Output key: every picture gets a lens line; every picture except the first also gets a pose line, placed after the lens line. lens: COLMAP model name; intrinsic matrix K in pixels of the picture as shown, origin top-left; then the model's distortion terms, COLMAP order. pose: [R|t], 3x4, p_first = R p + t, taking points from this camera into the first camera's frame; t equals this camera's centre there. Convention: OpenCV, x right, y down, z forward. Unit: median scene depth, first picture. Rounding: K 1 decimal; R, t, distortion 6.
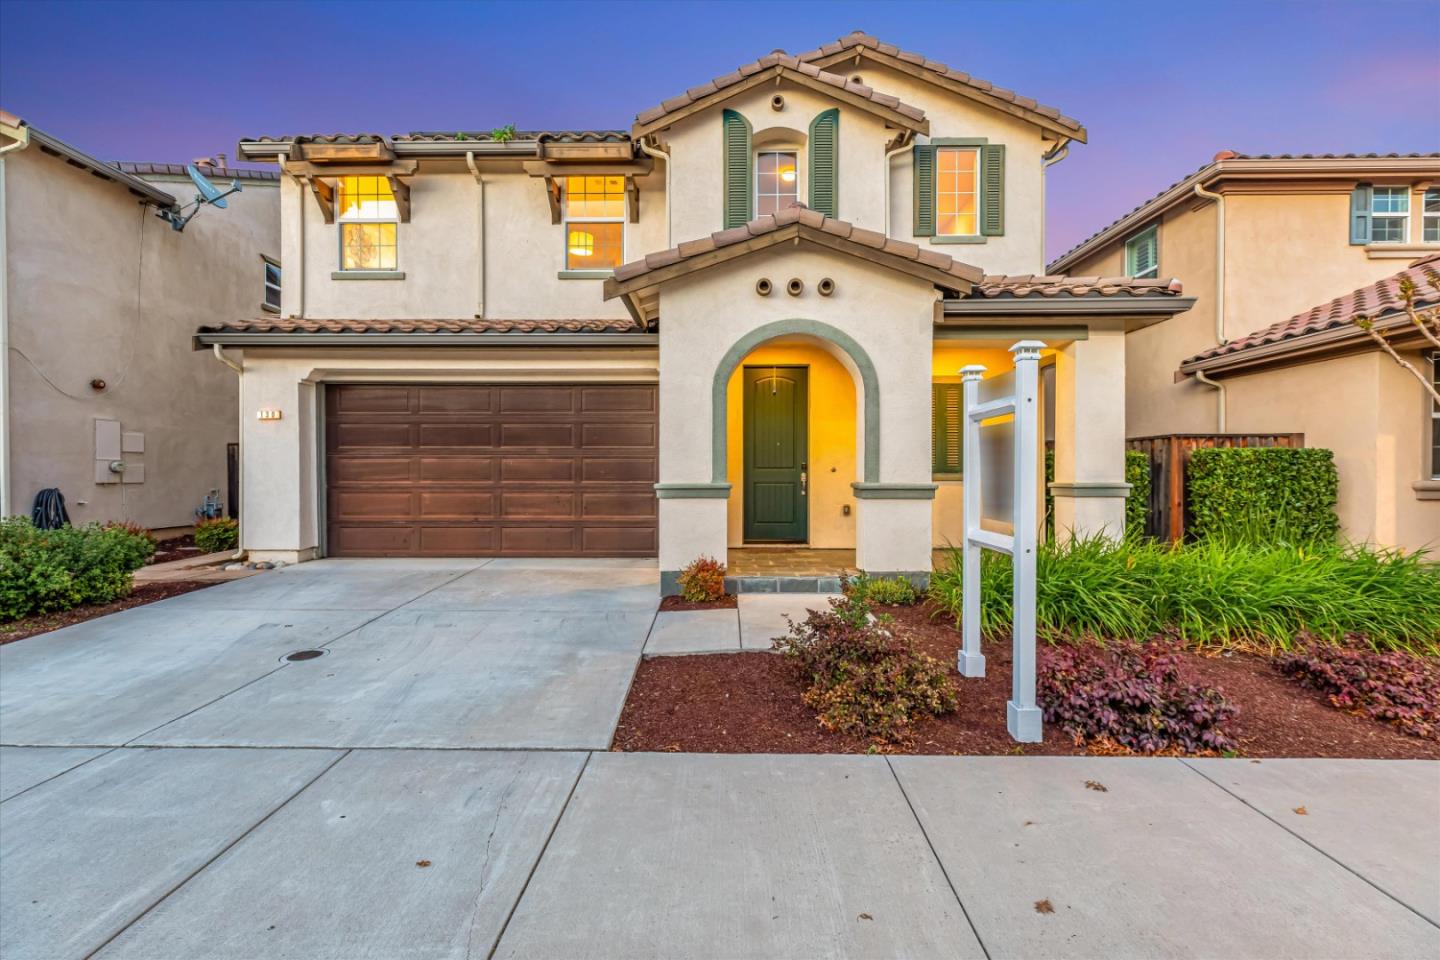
lens RADIAL K [[646.9, 0, 712.2], [0, 646.9, 476.0], [0, 0, 1]] dist [0.006606, -0.001839]
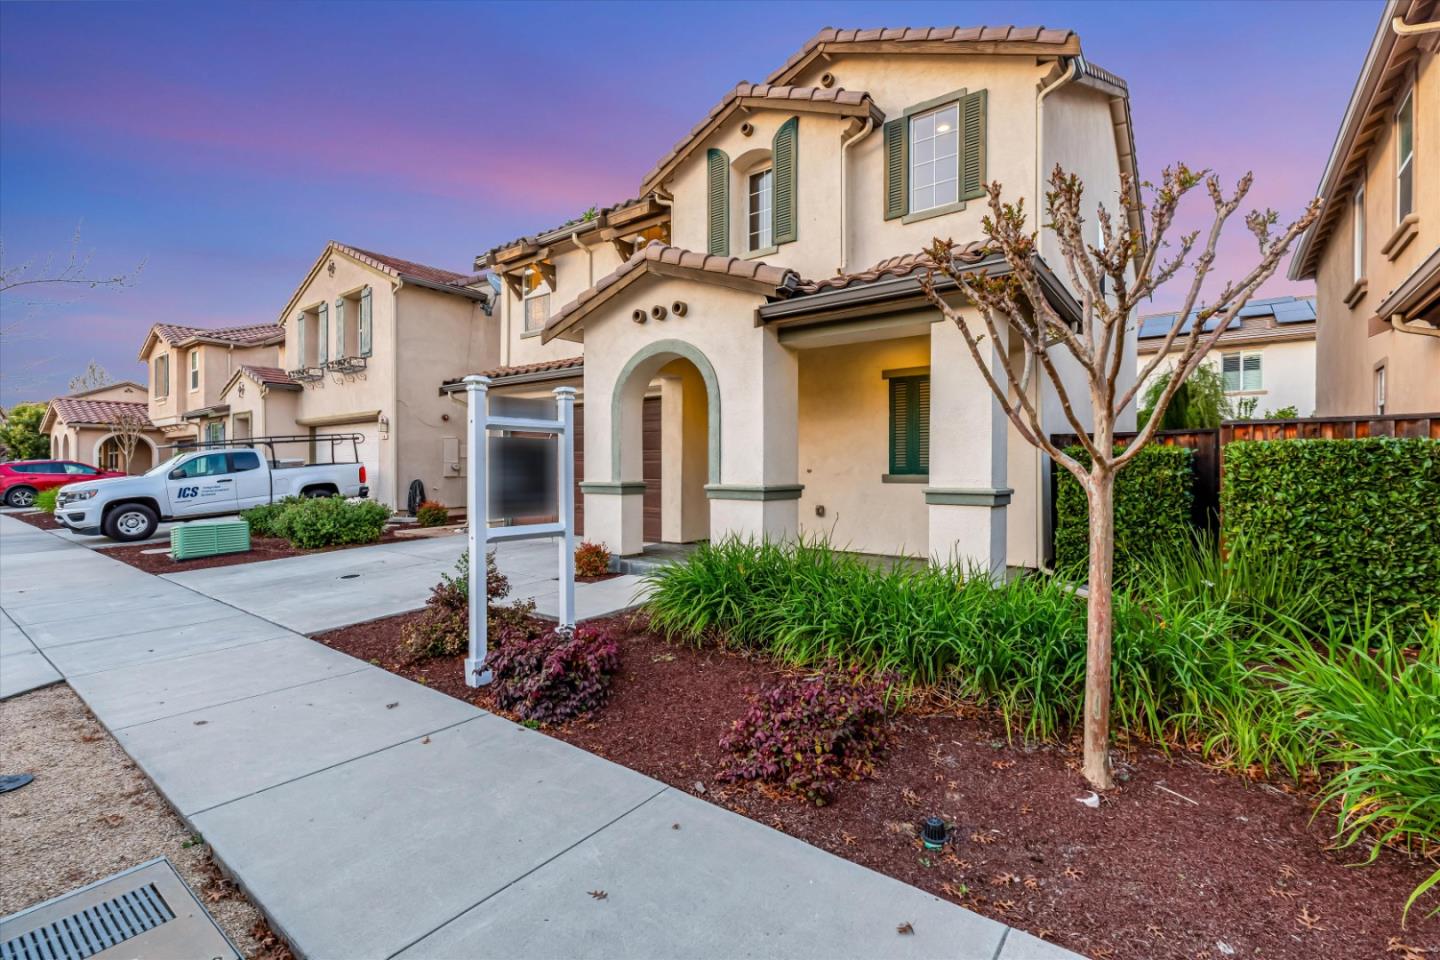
lens RADIAL K [[646.9, 0, 720.3], [0, 646.9, 470.1], [0, 0, 1]] dist [0.006606, -0.001839]
pose [[0.798628, 0.003280, -0.601816, 0.712601], [-0.005097, 0.999986, -0.001314, -0.008632], [0.601804, 0.004117, 0.798633, 0.117394]]
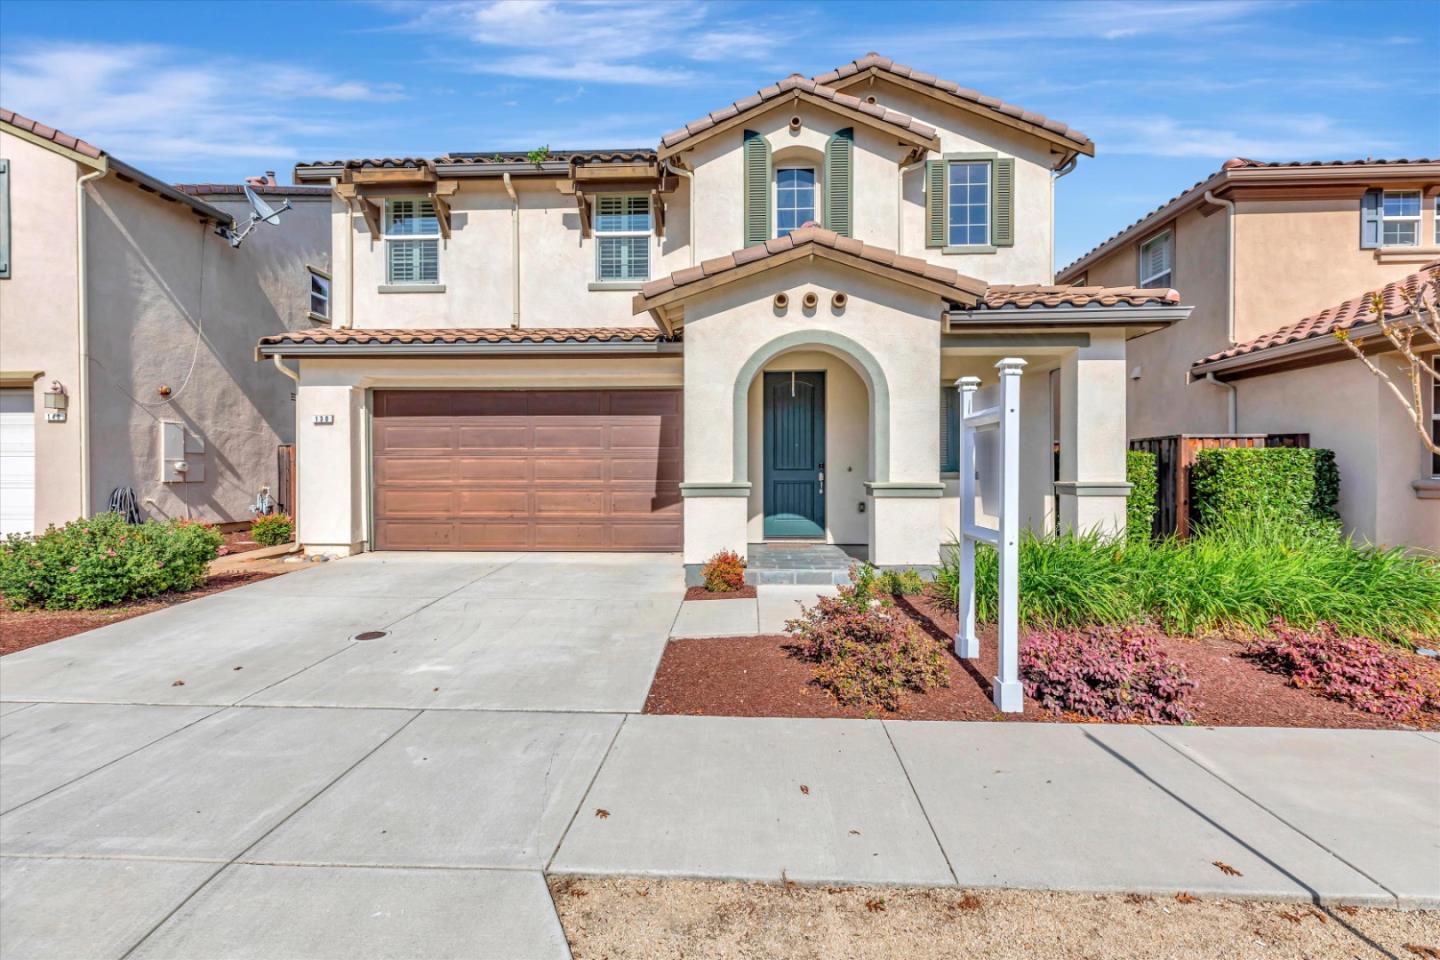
lens RADIAL K [[646.9, 0, 714.6], [0, 646.9, 474.3], [0, 0, 1]] dist [0.006606, -0.001839]
pose [[0.999483, -0.000373, -0.032146, 0.003145], [0.000347, 1.000000, -0.000801, -0.001611], [0.032146, 0.000790, 0.999483, -0.060438]]
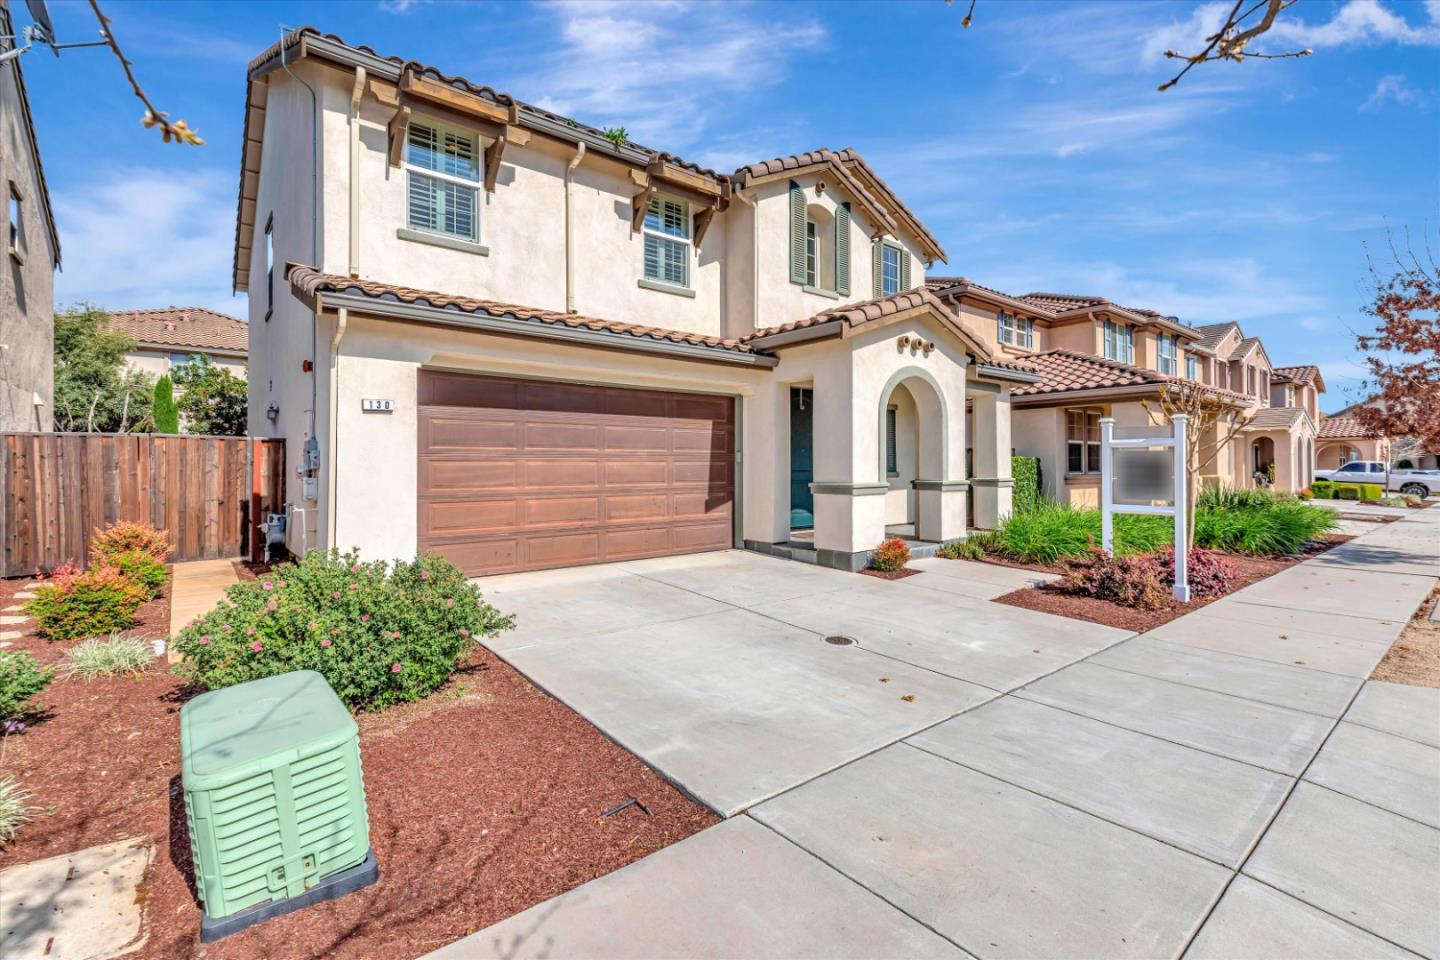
lens RADIAL K [[646.9, 0, 725.7], [0, 646.9, 461.9], [0, 0, 1]] dist [0.006606, -0.001839]
pose [[0.765360, 0.001642, 0.643600, -0.872114], [0.007335, 0.999910, -0.011273, -0.015555], [-0.643561, 0.013349, 0.765279, 0.143299]]
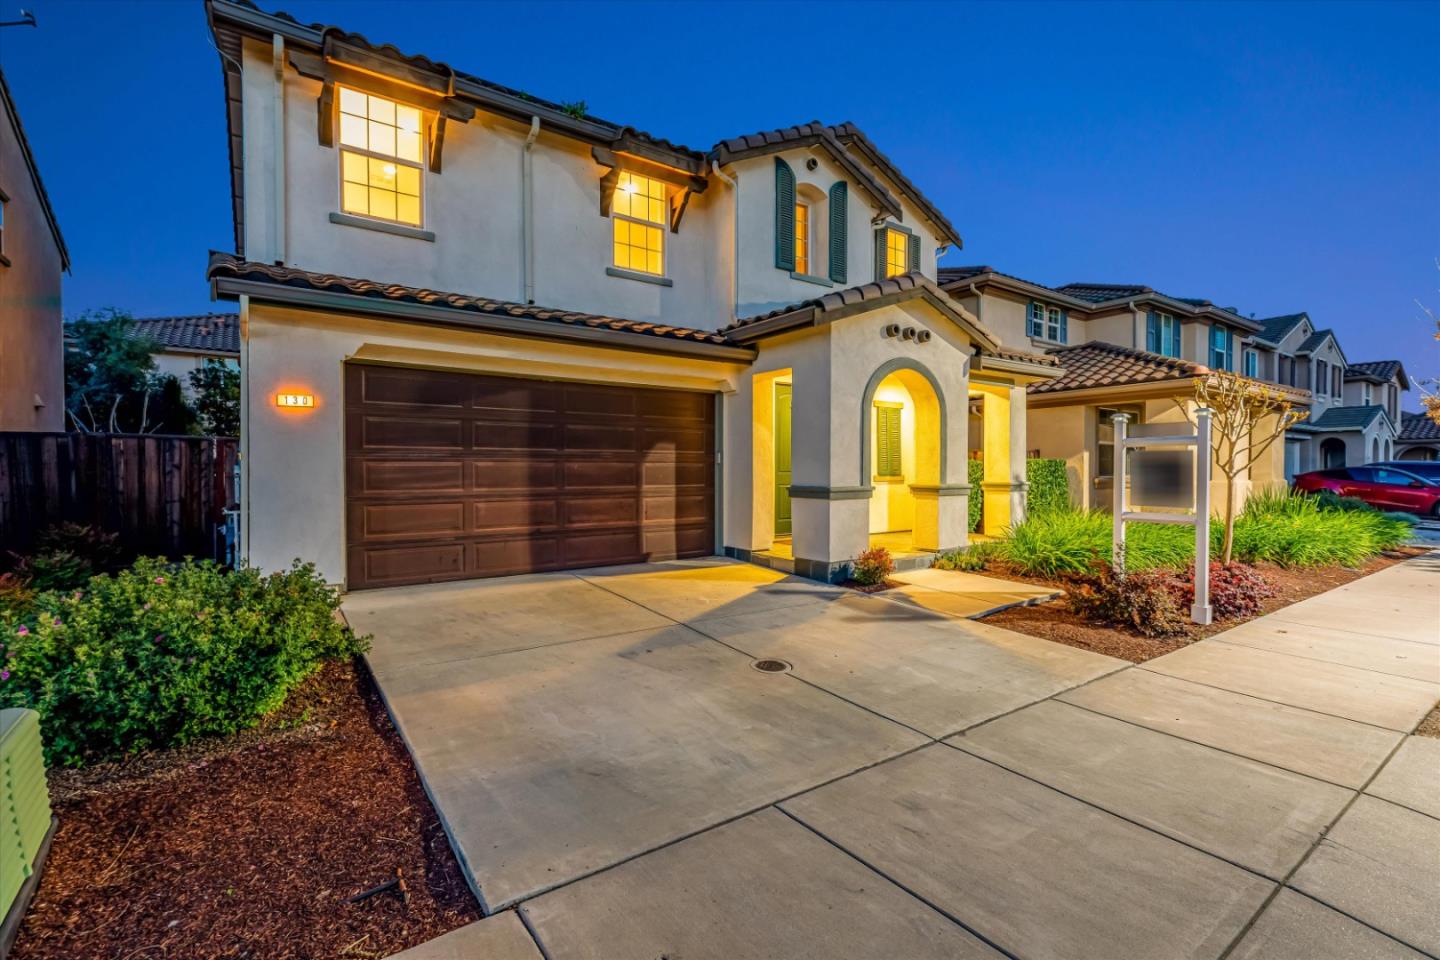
lens RADIAL K [[646.9, 0, 723.9], [0, 646.9, 477.6], [0, 0, 1]] dist [0.006606, -0.001839]
pose [[0.807393, -0.008578, 0.589951, -0.731742], [0.004937, 0.999958, 0.007783, -0.012188], [-0.589993, -0.003372, 0.807401, 0.136700]]
